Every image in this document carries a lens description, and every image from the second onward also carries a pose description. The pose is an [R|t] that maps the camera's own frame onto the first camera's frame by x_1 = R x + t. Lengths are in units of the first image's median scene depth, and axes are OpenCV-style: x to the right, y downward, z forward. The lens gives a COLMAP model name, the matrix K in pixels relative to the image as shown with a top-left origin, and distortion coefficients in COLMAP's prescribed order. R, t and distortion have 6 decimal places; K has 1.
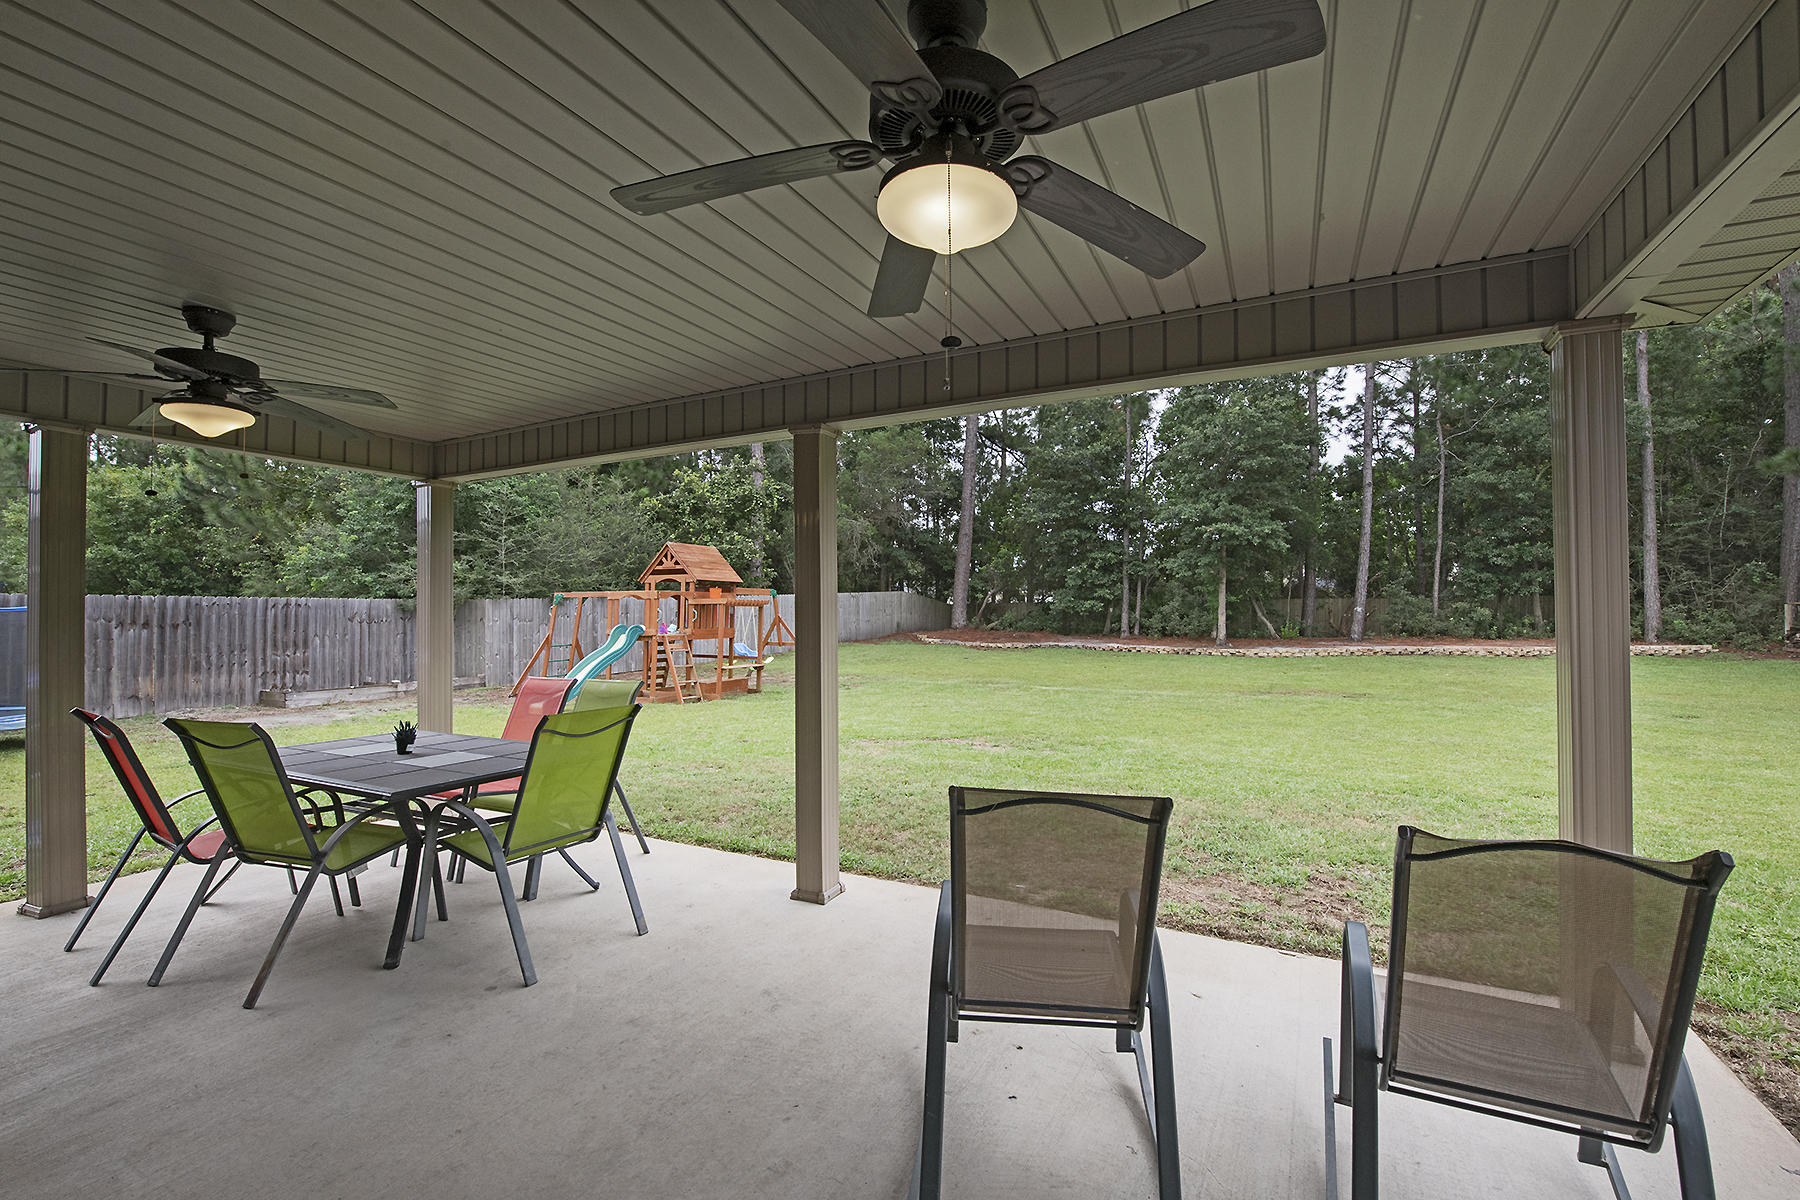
lens RADIAL K [[729.0, 0, 927.6], [0, 729.0, 601.9], [0, 0, 1]] dist [0.021198, -0.000006]
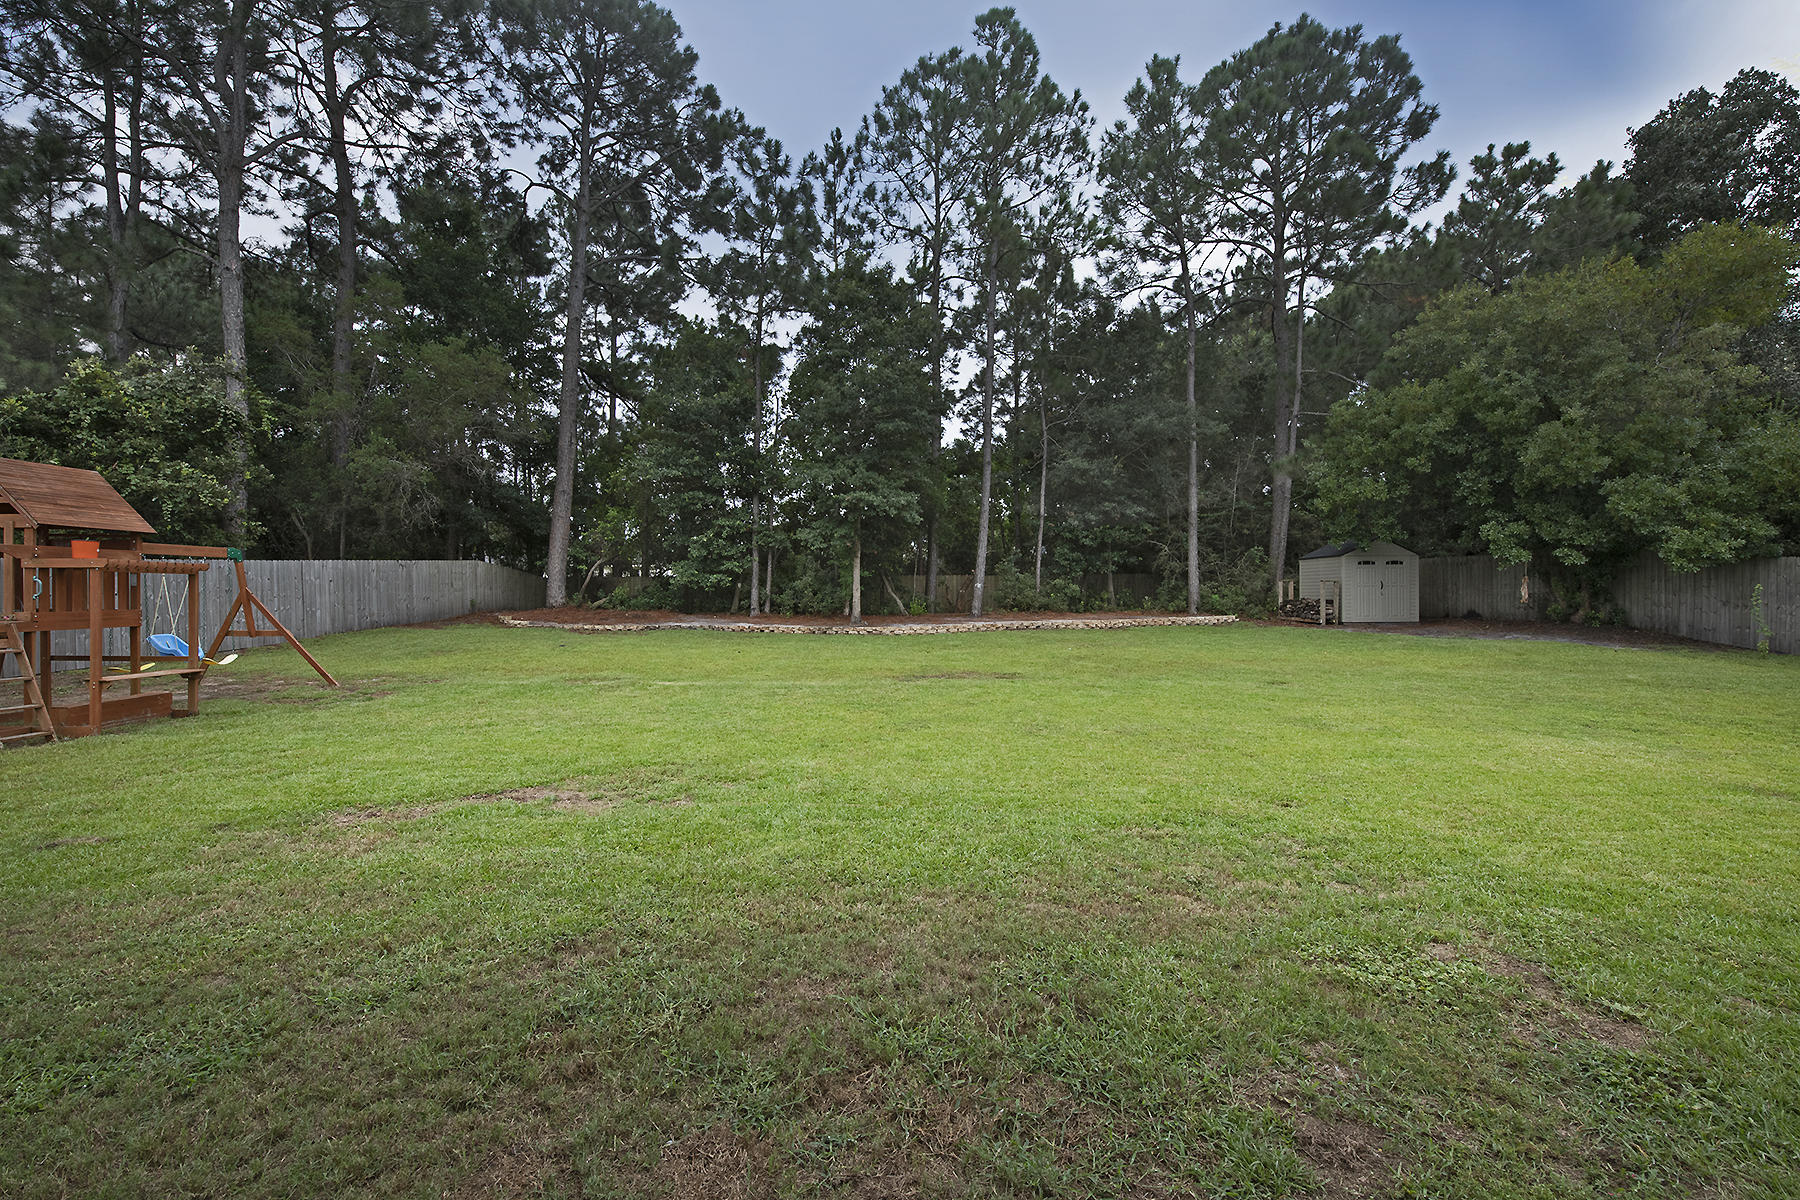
lens RADIAL K [[730.7, 0, 865.5], [0, 730.7, 606.9], [0, 0, 1]] dist [-0.021708, 0.000266]
pose [[0.906449, -0.007620, 0.422247, 0.016493], [-0.008247, 0.999327, 0.035737, 0.004983], [-0.422235, -0.035876, 0.905776, 0.144487]]
